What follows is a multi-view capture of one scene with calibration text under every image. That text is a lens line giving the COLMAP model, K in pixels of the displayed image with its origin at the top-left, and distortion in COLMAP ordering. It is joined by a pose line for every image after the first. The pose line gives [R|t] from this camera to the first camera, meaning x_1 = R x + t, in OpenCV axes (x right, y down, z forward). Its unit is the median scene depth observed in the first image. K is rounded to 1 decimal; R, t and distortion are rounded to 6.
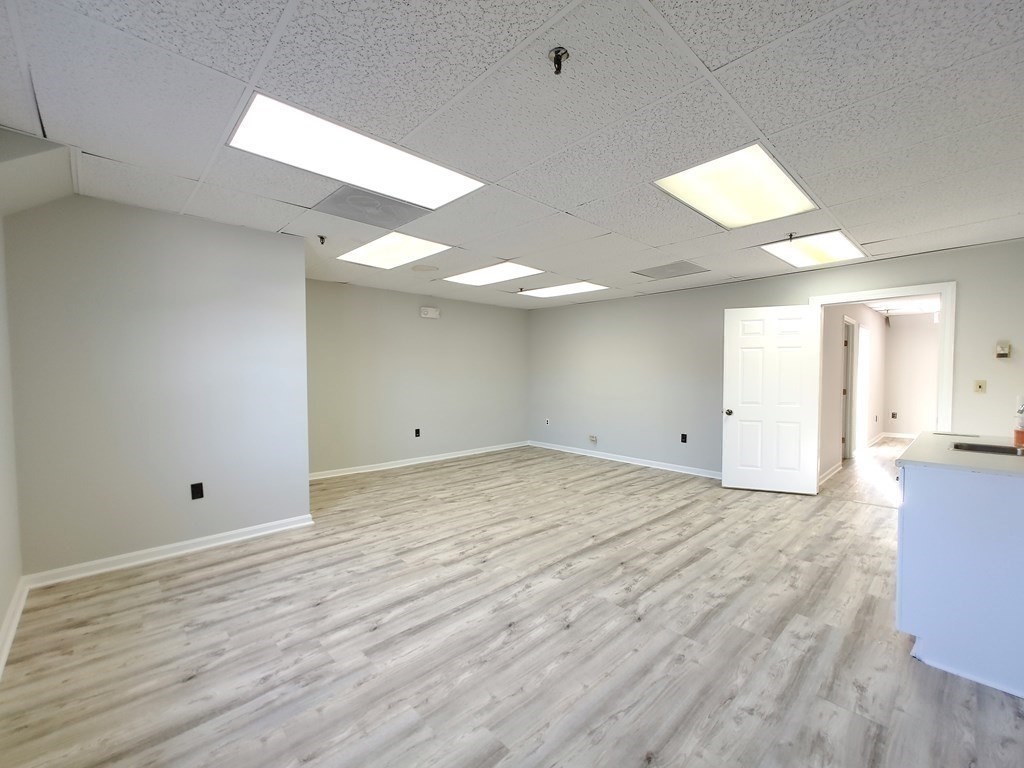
lens RADIAL K [[437.0, 0, 510.6], [0, 437.0, 382.7], [0, 0, 1]] dist [0.002472, 0.000601]
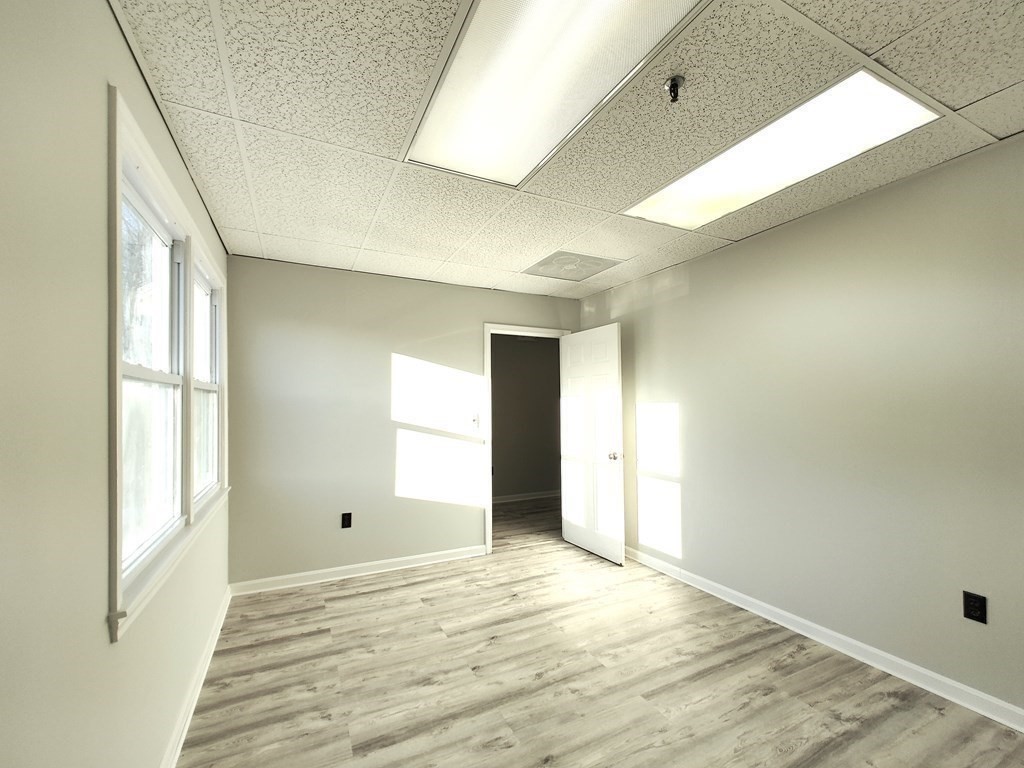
lens RADIAL K [[437.0, 0, 514.5], [0, 437.0, 392.3], [0, 0, 1]] dist [0.002472, 0.000601]
pose [[0.957341, -0.038012, -0.286451, 0.152760], [0.019536, 0.997556, -0.067084, 0.011908], [0.288301, 0.058626, 0.955743, 0.130896]]
